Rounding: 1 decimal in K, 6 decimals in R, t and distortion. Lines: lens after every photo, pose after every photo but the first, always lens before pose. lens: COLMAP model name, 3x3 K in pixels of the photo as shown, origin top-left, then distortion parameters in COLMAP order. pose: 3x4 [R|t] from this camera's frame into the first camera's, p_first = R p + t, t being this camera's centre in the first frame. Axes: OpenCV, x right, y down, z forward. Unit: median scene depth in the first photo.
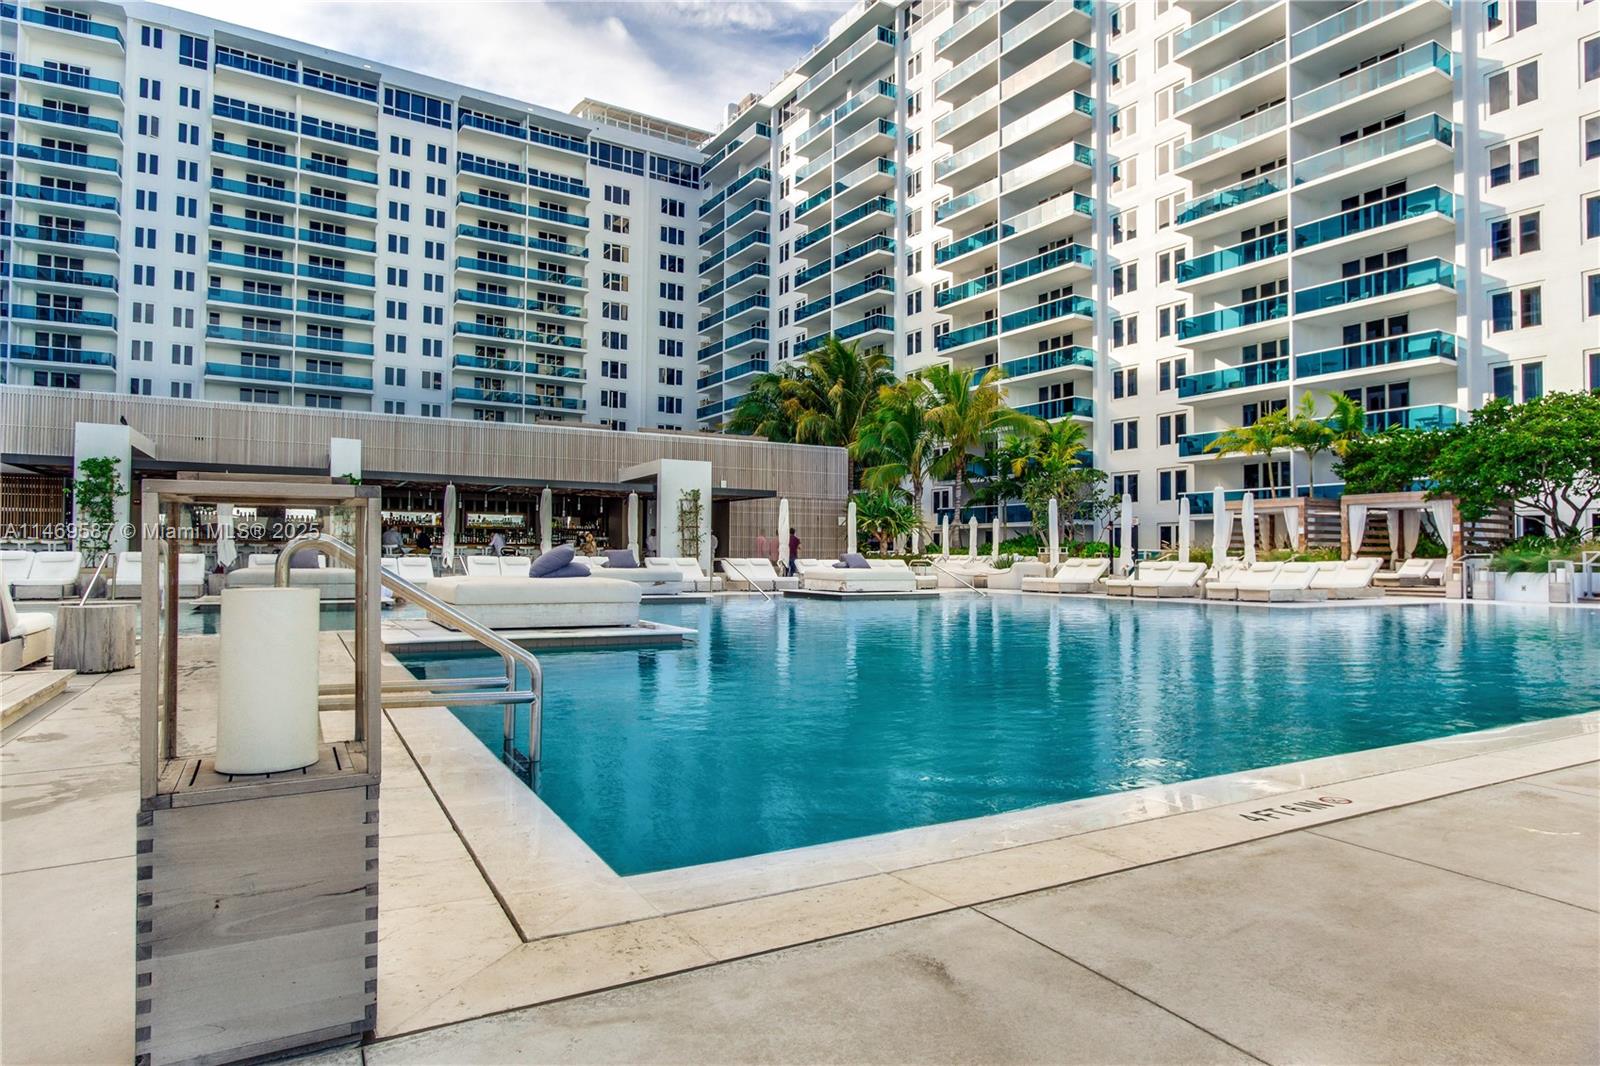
lens RADIAL K [[950.6, 0, 807.1], [0, 950.6, 526.9], [0, 0, 1]] dist [-0.016275, 0.012819]
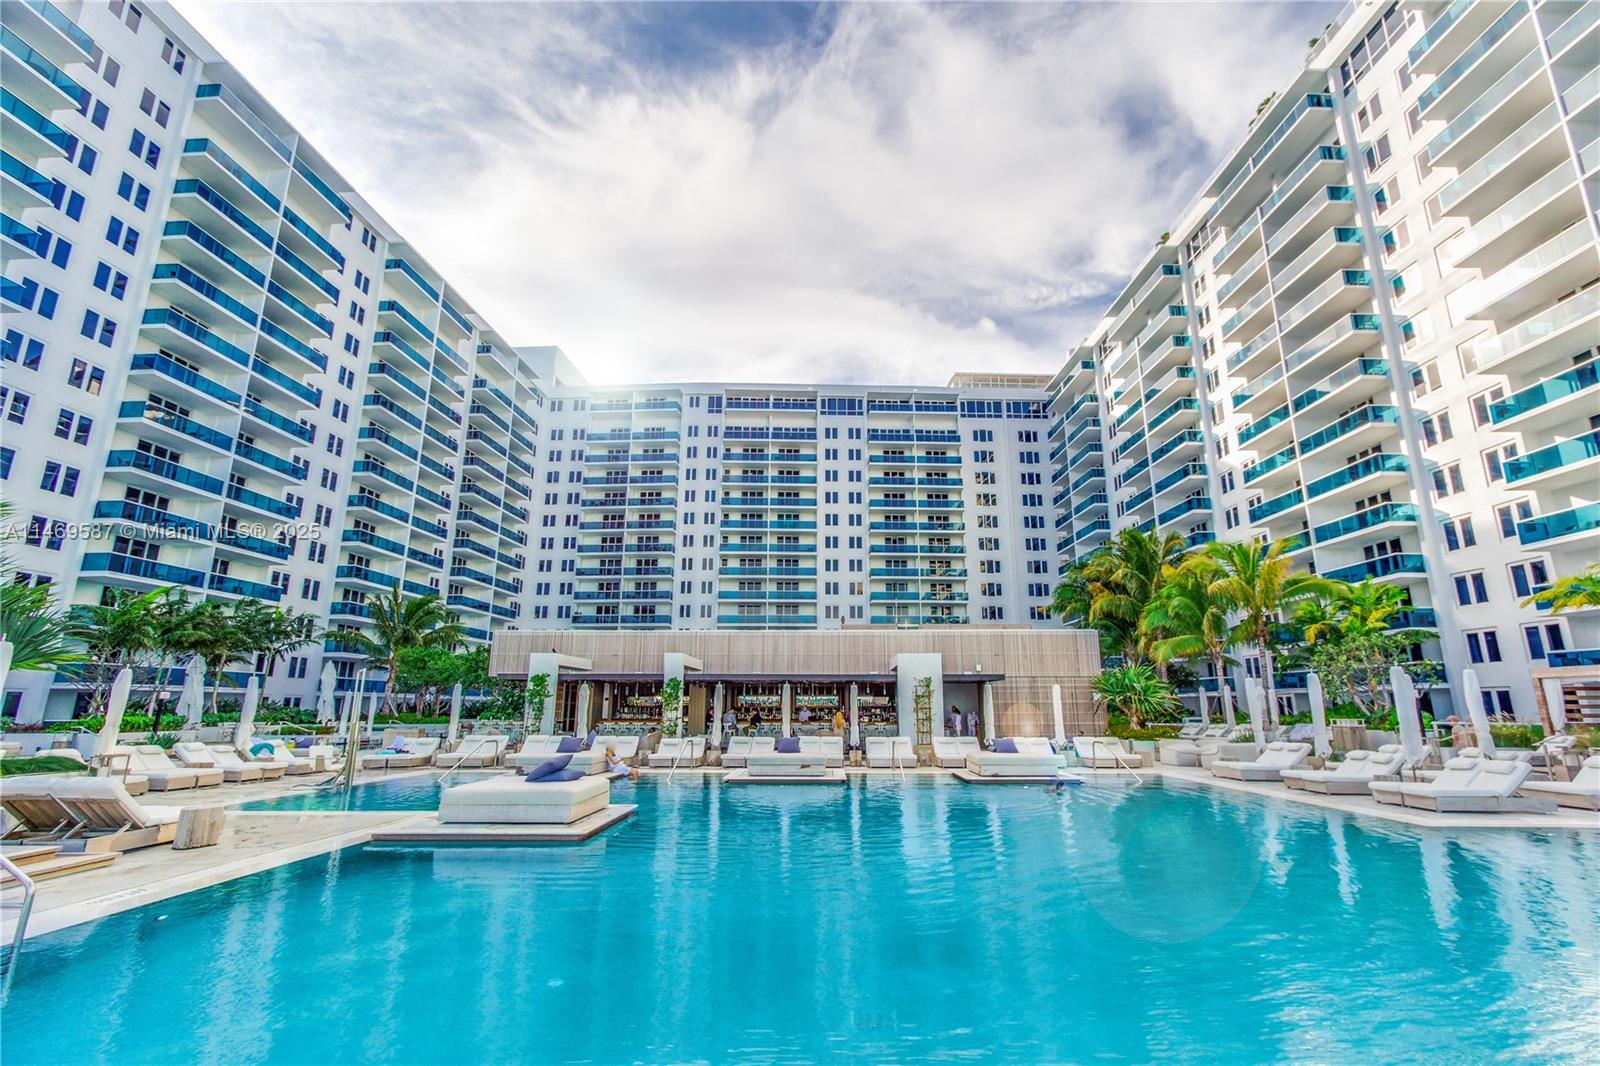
lens RADIAL K [[736.9, 0, 797.7], [0, 736.9, 523.7], [0, 0, 1]] dist [-0.000166, 0.000318]
pose [[0.856032, -0.134094, -0.499227, 0.099827], [0.023387, 0.974825, -0.221741, -0.010464], [0.516393, 0.178142, 0.837618, 0.033810]]
